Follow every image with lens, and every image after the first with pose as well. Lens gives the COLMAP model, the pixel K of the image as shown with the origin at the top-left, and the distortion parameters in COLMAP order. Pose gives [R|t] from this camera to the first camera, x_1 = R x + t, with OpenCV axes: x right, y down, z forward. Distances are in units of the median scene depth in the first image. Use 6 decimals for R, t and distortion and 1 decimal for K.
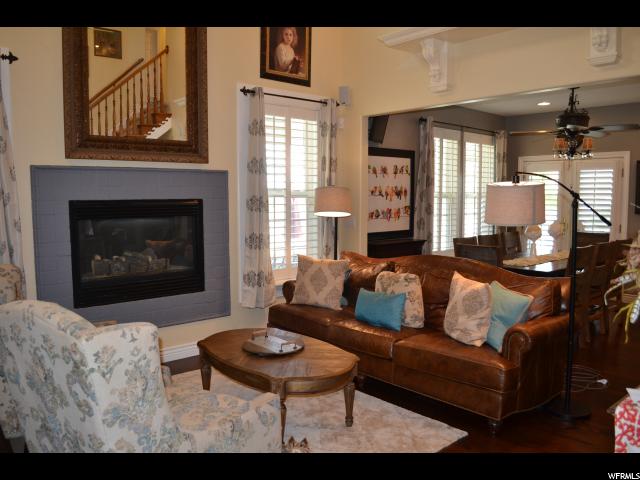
lens RADIAL K [[516.1, 0, 319.0], [0, 516.1, 239.0], [0, 0, 1]] dist [-0.087628, -0.002392]
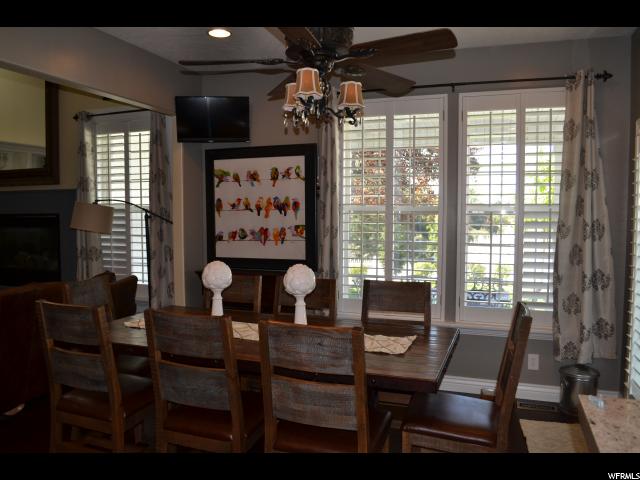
lens RADIAL K [[516.1, 0, 319.0], [0, 516.1, 241.6], [0, 0, 1]] dist [-0.087628, -0.002392]
pose [[0.461969, 0.048931, -0.885545, 0.834841], [-0.076968, 0.996922, 0.014933, -0.057224], [0.883550, 0.061260, 0.464313, 0.740229]]
